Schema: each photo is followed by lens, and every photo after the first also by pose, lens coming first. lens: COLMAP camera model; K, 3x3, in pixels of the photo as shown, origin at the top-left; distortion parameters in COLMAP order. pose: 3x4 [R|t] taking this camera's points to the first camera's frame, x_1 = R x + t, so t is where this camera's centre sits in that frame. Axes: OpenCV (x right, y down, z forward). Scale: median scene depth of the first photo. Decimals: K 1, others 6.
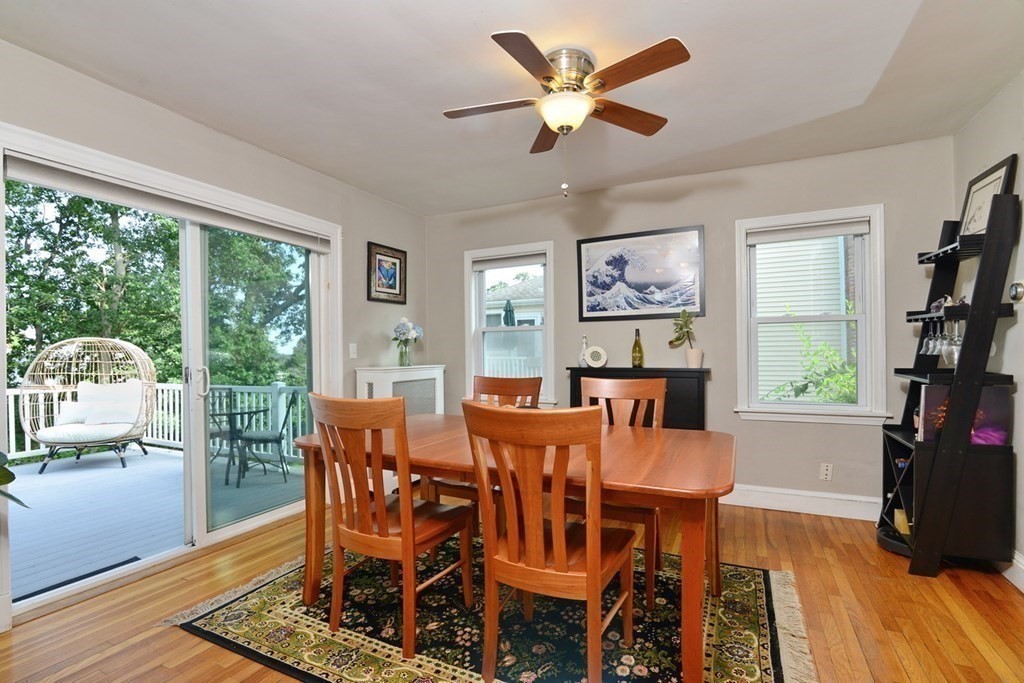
lens RADIAL K [[473.3, 0, 514.7], [0, 473.3, 354.2], [0, 0, 1]] dist [-0.003081, -0.000118]
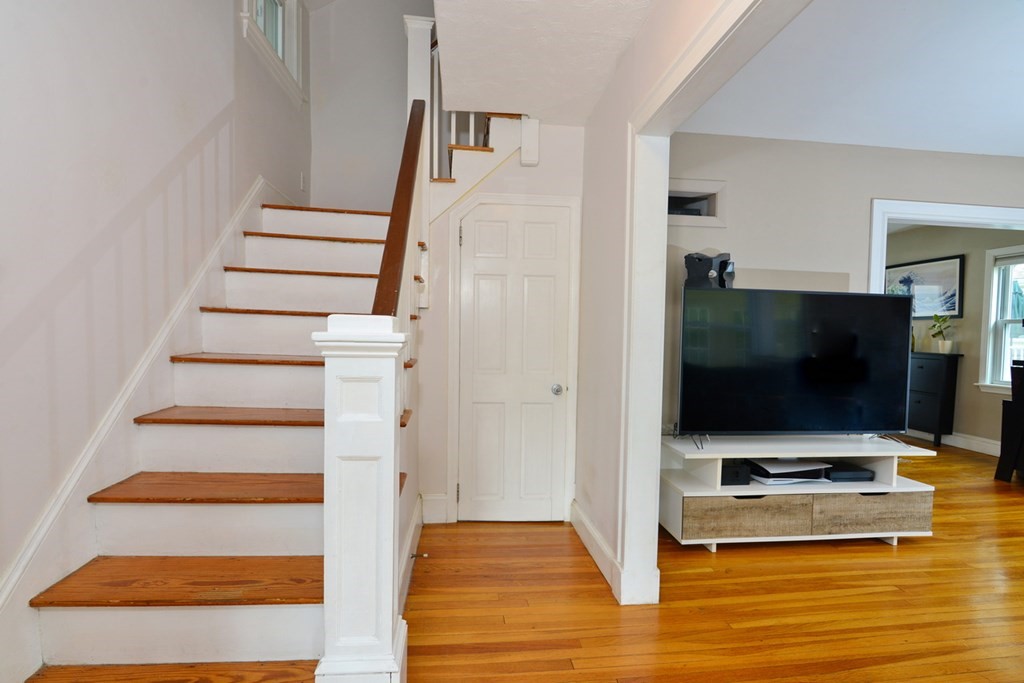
lens RADIAL K [[475.2, 0, 508.2], [0, 475.2, 351.1], [0, 0, 1]] dist [-0.021129, 0.000749]
pose [[0.521170, 0.052232, -0.851853, 0.801794], [-0.032972, 0.998613, 0.041058, 0.005382], [0.852816, 0.006689, 0.522169, -0.807296]]
